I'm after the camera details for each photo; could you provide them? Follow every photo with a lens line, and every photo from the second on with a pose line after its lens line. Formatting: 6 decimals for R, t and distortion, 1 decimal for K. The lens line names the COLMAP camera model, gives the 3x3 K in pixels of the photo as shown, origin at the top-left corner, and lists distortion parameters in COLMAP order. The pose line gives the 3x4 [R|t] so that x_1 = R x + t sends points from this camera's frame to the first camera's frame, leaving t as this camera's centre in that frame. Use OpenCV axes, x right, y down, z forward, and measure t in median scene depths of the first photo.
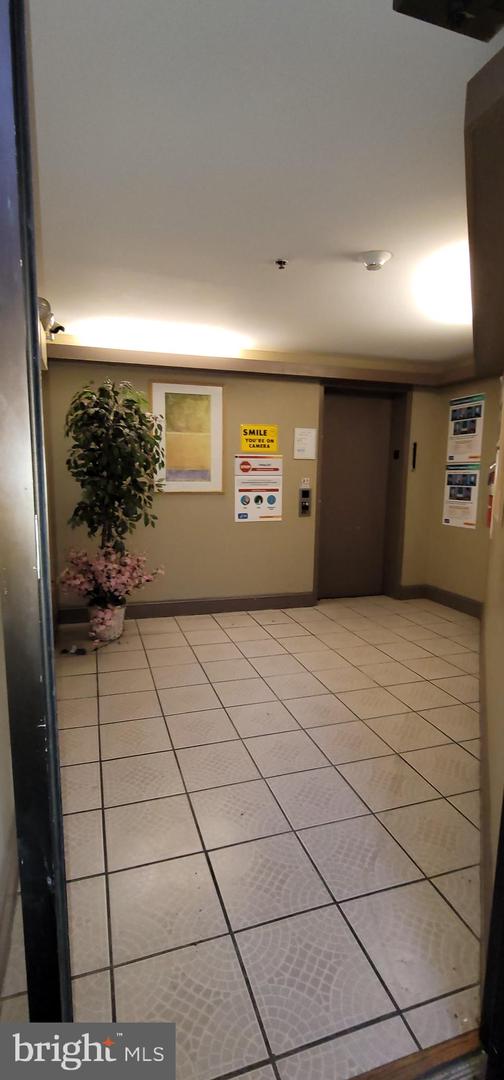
lens RADIAL K [[499.5, 0, 254.1], [0, 499.5, 543.2], [0, 0, 1]] dist [-0.005843, -0.000063]
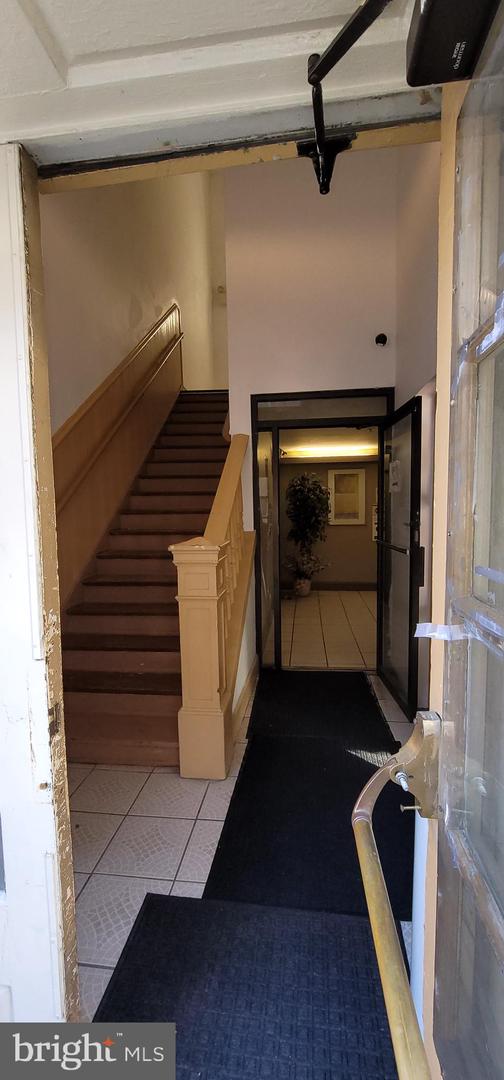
lens RADIAL K [[440.0, 0, 249.9], [0, 440.0, 535.9], [0, 0, 1]] dist [-0.008538, 0.001198]
pose [[0.901870, 0.000072, -0.432007, 0.299632], [-0.037740, 0.996190, -0.078620, 0.097839], [0.430356, 0.087209, 0.898437, -0.754597]]
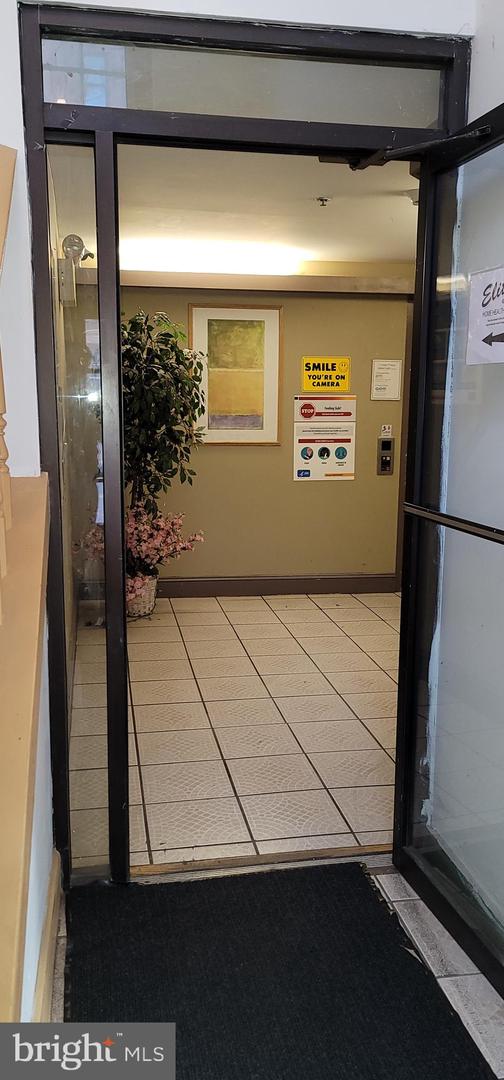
lens RADIAL K [[867.2, 0, 262.1], [0, 867.2, 546.1], [0, 0, 1]] dist [0.086459, -0.005300]
pose [[0.991378, 0.018572, -0.129708, 0.111734], [-0.016122, 0.999672, 0.019917, 0.041428], [0.130035, -0.017654, 0.991352, -0.449701]]
